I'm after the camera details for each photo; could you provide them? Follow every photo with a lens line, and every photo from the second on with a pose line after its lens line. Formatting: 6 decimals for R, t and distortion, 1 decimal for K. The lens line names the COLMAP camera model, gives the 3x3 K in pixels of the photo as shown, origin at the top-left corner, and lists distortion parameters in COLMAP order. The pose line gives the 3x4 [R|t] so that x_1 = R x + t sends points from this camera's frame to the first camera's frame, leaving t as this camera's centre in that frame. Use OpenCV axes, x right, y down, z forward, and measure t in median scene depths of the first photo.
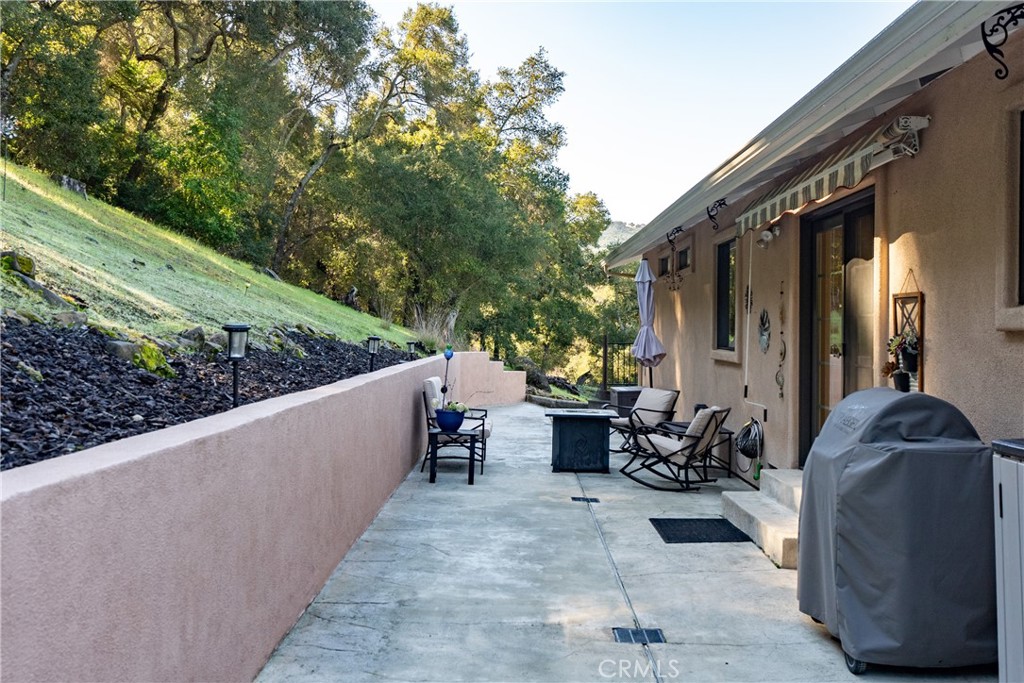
lens RADIAL K [[1009.2, 0, 510.9], [0, 1009.2, 340.2], [0, 0, 1]] dist [0.009233, 0.000000]
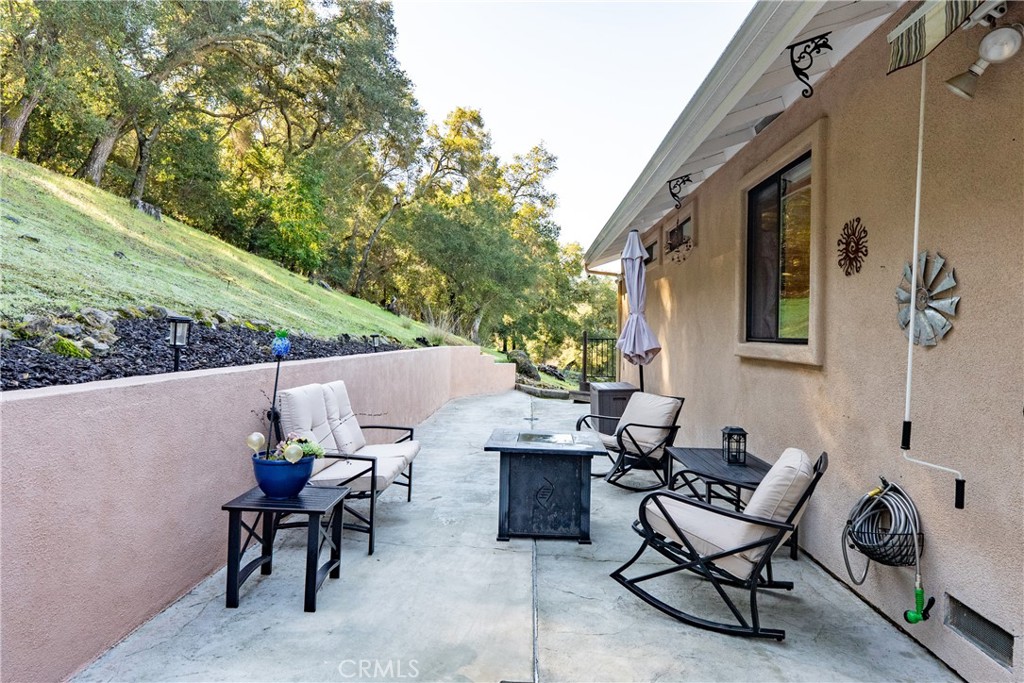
lens RADIAL K [[614.5, 0, 512.8], [0, 614.5, 338.6], [0, 0, 1]] dist [-0.003184, 0.000420]
pose [[0.999696, 0.003075, -0.024481, 0.012931], [-0.003131, 0.999993, -0.002251, 0.001901], [0.024474, 0.002327, 0.999698, 0.136617]]
